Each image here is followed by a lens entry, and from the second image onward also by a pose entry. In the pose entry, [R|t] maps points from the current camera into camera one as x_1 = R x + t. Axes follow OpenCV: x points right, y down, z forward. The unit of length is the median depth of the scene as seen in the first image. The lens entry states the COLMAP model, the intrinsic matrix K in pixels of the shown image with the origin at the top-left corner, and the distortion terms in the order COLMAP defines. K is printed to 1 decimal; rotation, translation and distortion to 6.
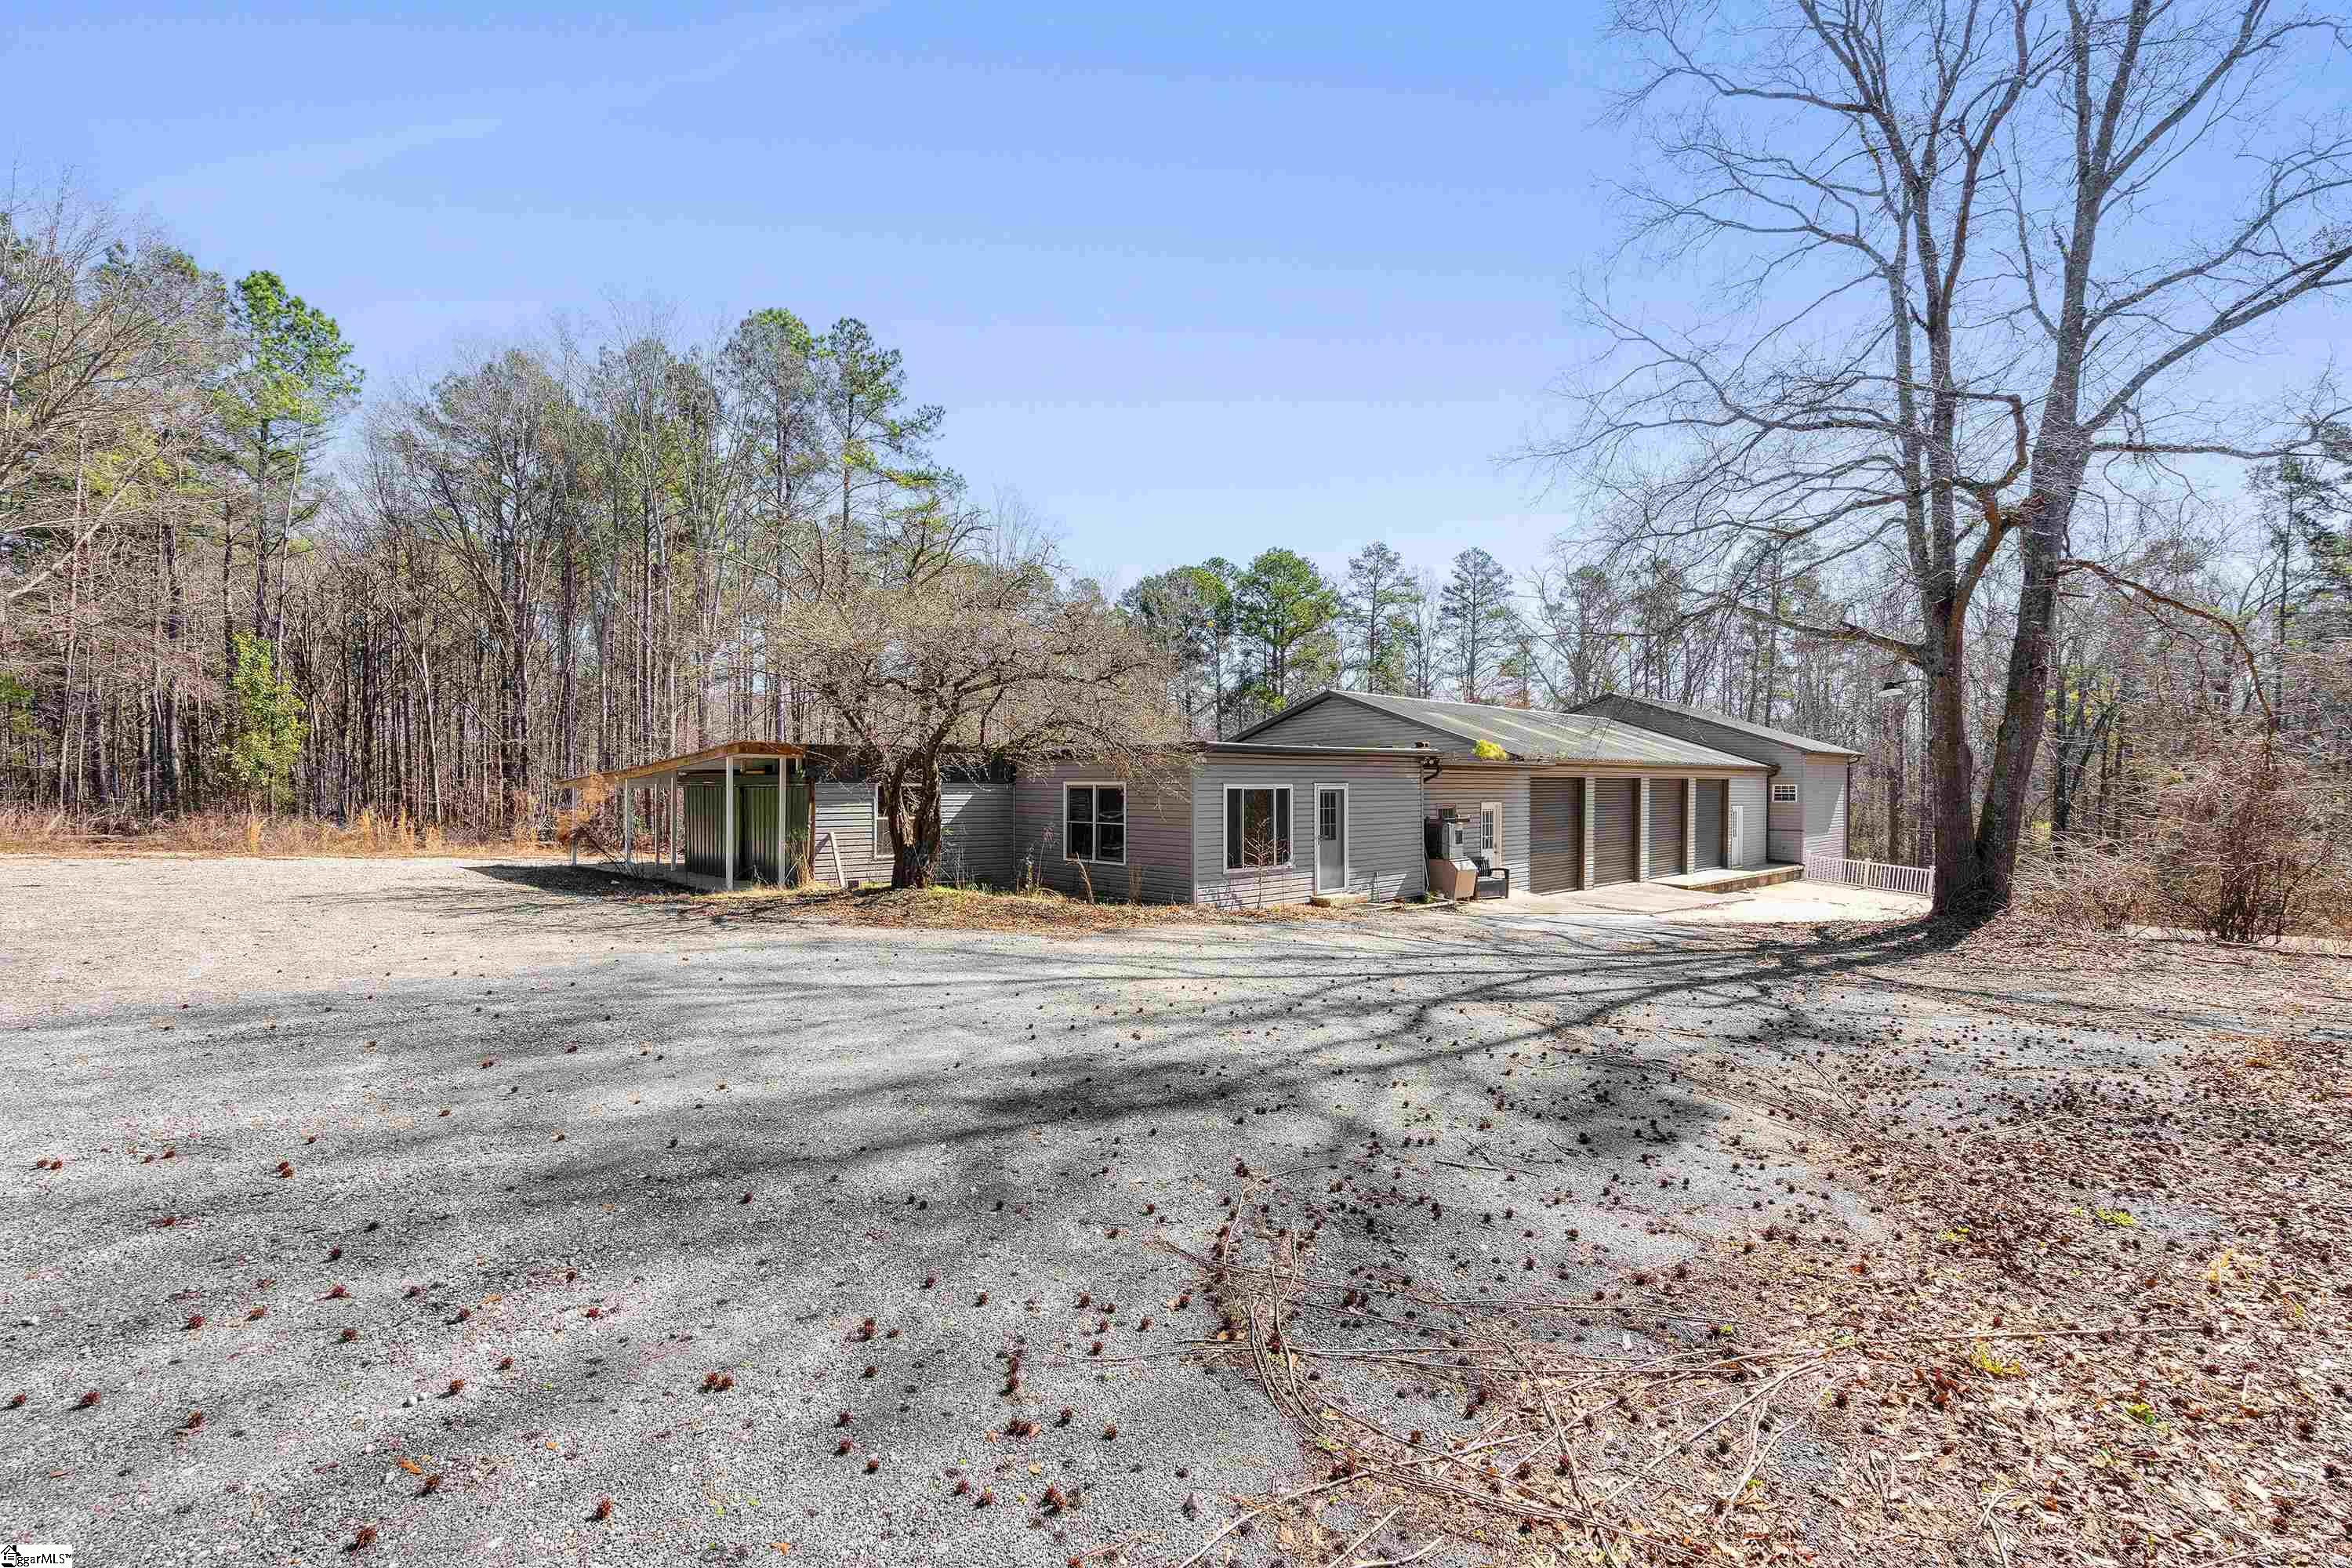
lens RADIAL K [[1058.9, 0, 1174.6], [0, 1058.9, 785.6], [0, 0, 1]] dist [0.000871, 0.000597]
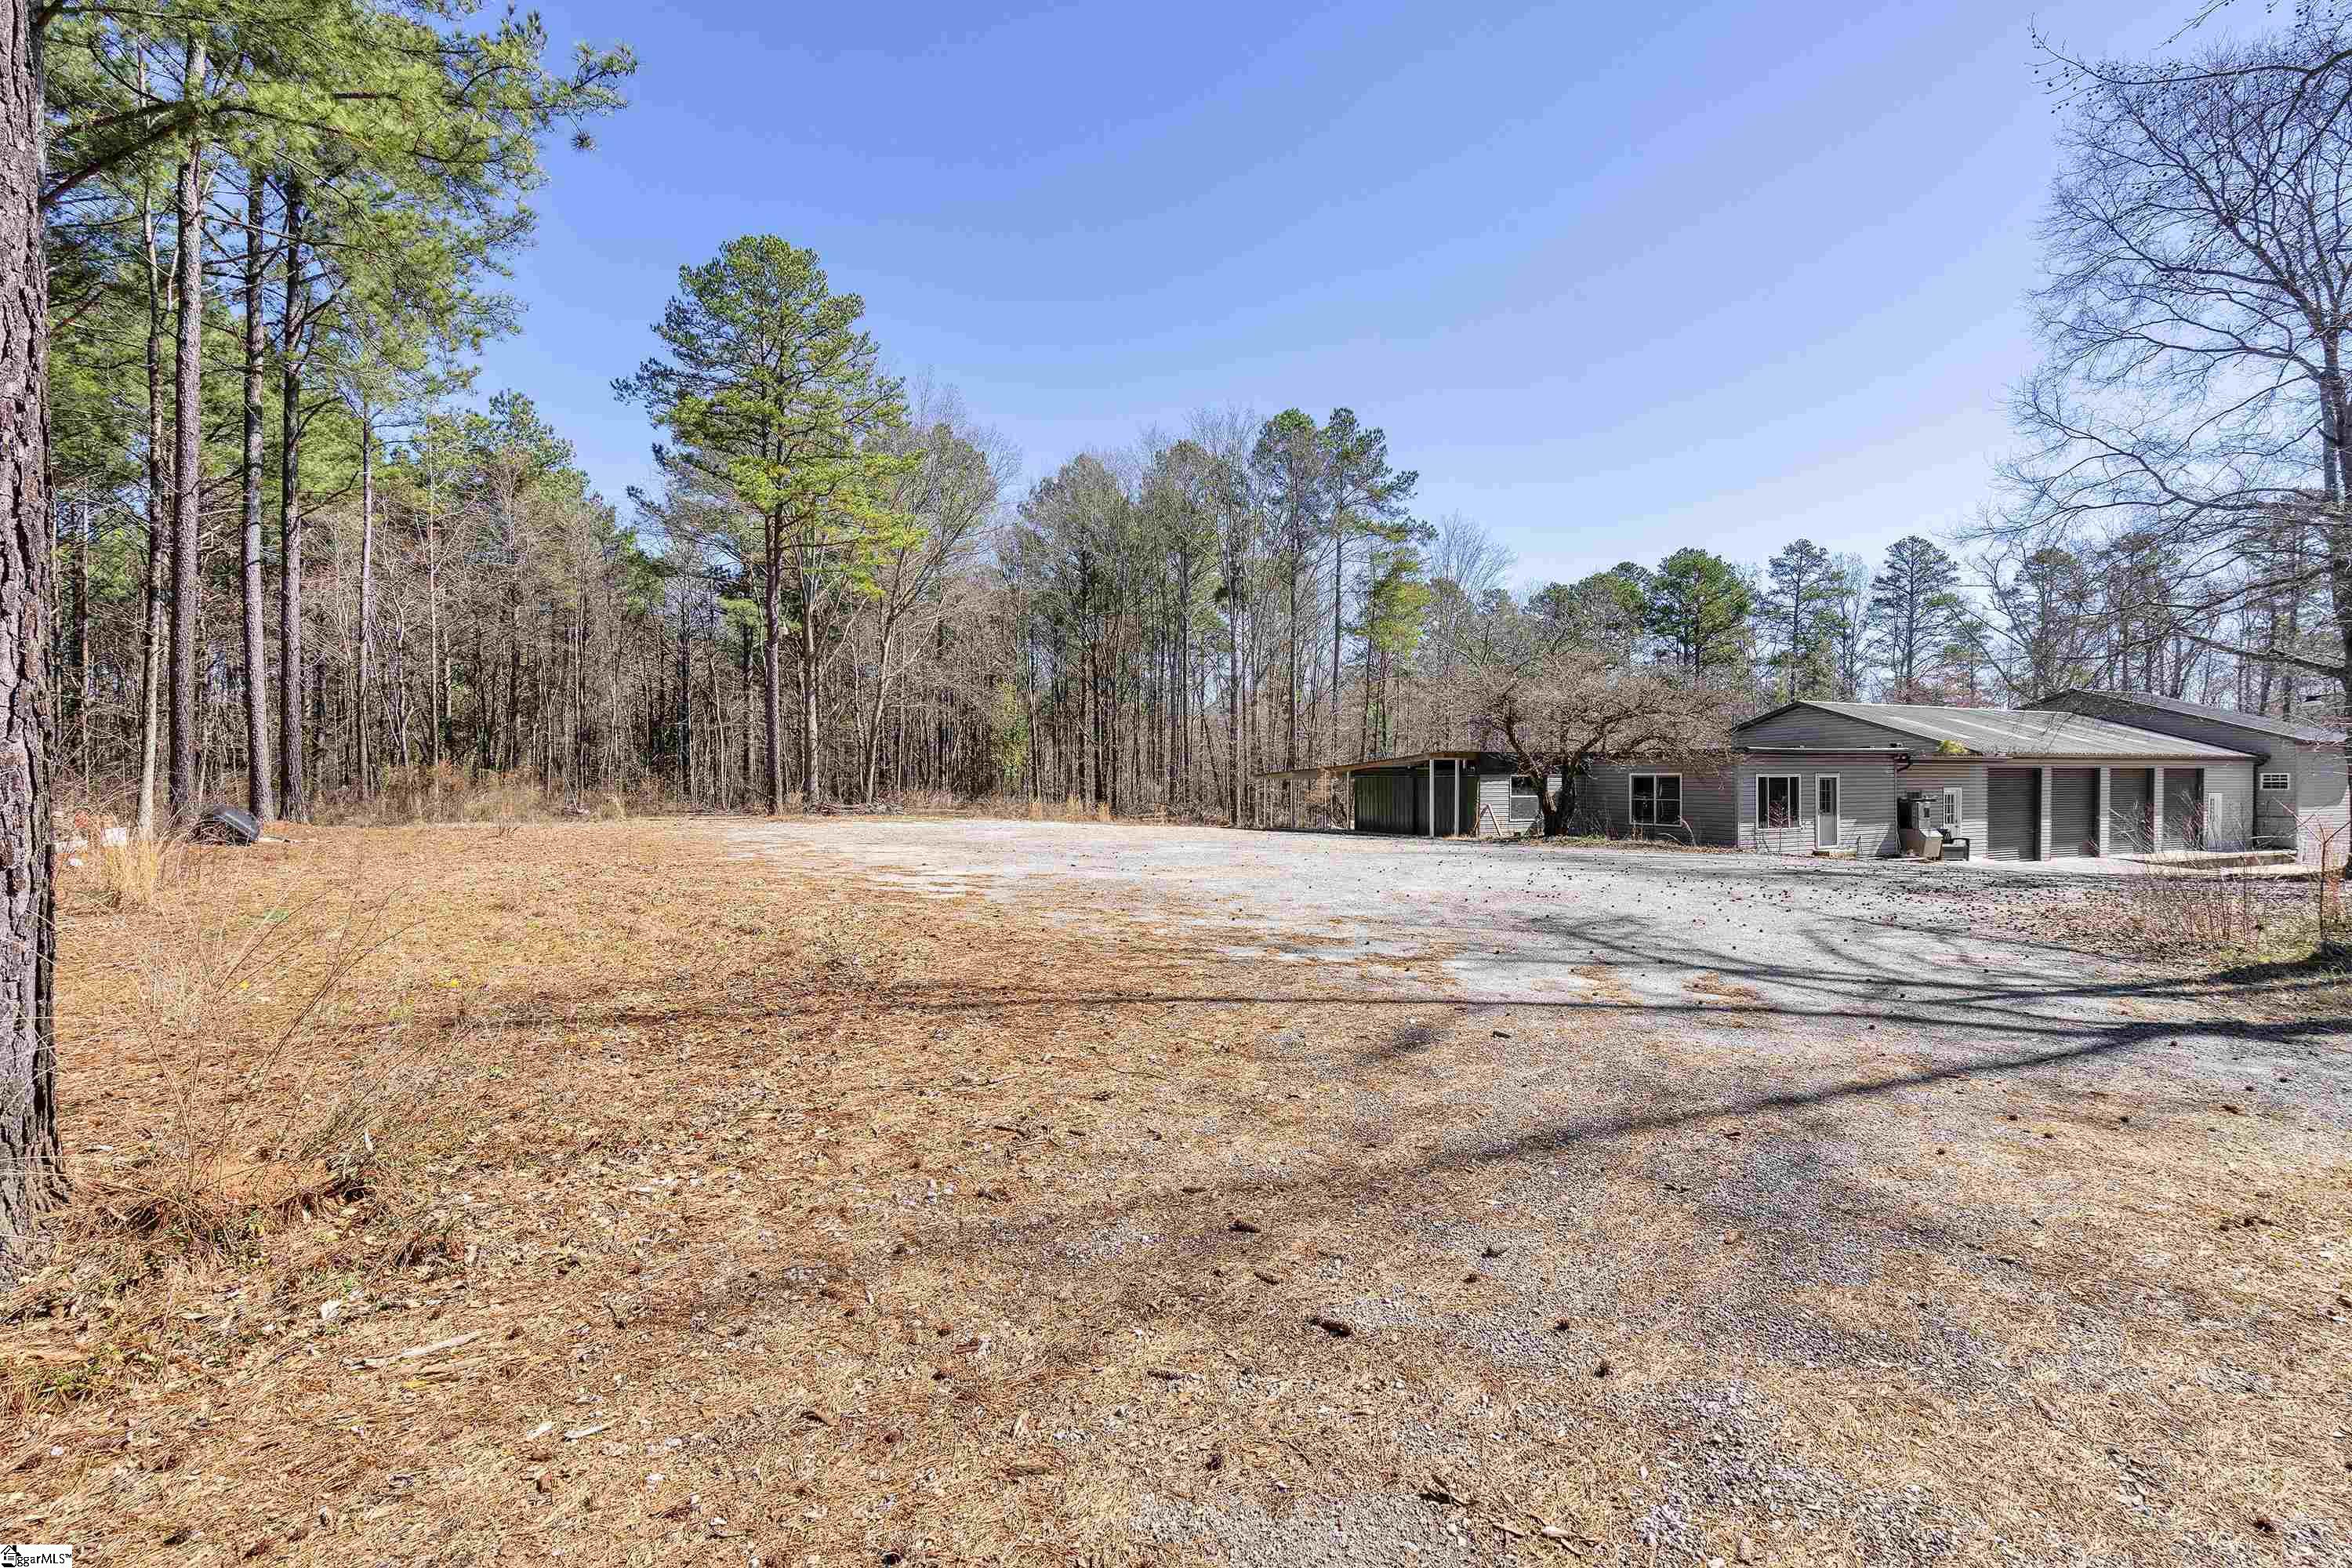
lens RADIAL K [[1058.9, 0, 1177.9], [0, 1058.9, 785.5], [0, 0, 1]] dist [0.000871, 0.000597]
pose [[0.949424, -0.002027, -0.313991, -0.096700], [0.003545, 0.999985, 0.004262, 0.002133], [0.313977, -0.005159, 0.949416, -0.263625]]
